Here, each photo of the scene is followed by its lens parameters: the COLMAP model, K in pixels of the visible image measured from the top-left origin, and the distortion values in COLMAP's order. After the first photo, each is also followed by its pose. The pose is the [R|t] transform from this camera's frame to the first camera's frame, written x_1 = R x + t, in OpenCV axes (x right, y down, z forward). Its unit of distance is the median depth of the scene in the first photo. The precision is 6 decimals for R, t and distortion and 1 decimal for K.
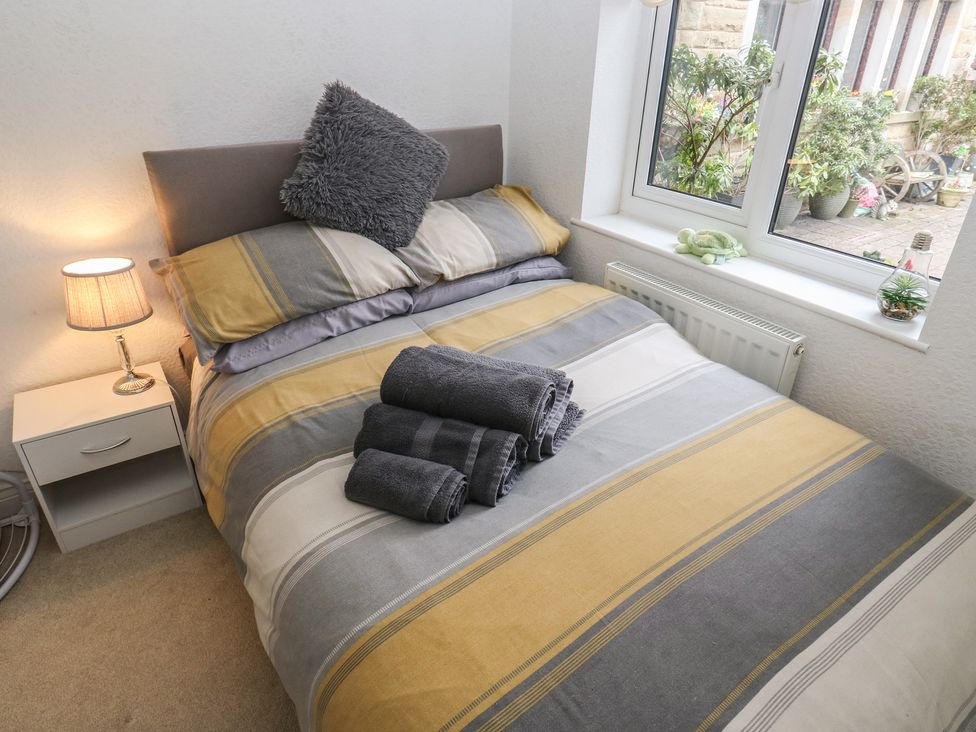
lens RADIAL K [[584.3, 0, 489.6], [0, 584.3, 360.9], [0, 0, 1]] dist [0.002528, -0.008520]
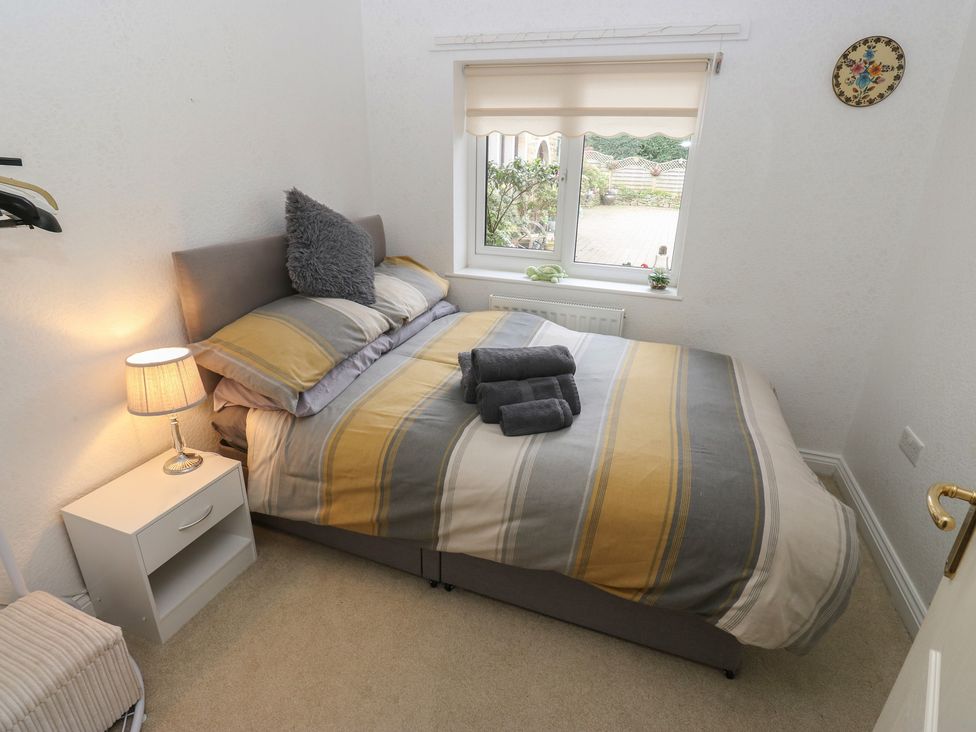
lens RADIAL K [[514.1, 0, 487.2], [0, 514.1, 368.1], [0, 0, 1]] dist [0.002329, -0.013742]
pose [[0.811154, -0.223589, 0.540405, -0.649913], [0.277416, 0.960562, -0.018978, 0.045347], [-0.514849, 0.165311, 0.841191, -0.113456]]
